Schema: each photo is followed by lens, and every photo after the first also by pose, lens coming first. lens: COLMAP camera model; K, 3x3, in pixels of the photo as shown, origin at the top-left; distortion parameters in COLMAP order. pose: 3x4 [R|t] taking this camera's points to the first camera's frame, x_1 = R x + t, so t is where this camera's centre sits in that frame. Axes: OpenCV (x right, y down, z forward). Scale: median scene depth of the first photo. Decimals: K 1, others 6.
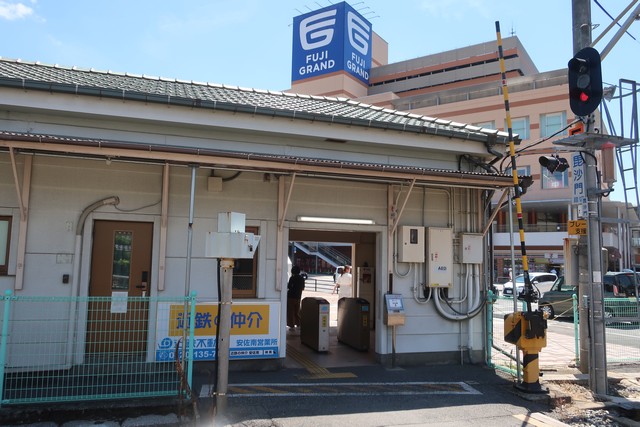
lens RADIAL K [[504.3, 0, 320.8], [0, 504.3, 215.9], [0, 0, 1]] dist [-0.006724, 0.005729]
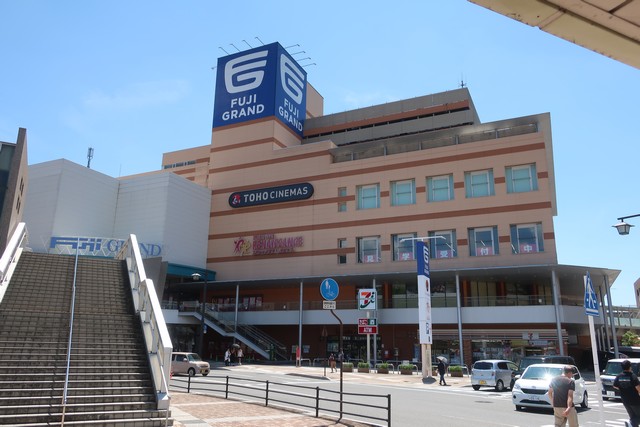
lens RADIAL K [[504.3, 0, 320.8], [0, 504.3, 215.9], [0, 0, 1]] dist [-0.006724, 0.005729]
pose [[0.988951, 0.030145, 0.145143, 0.003531], [-0.007437, 0.987962, -0.154516, 0.011333], [-0.148054, 0.151729, 0.977271, 0.167974]]
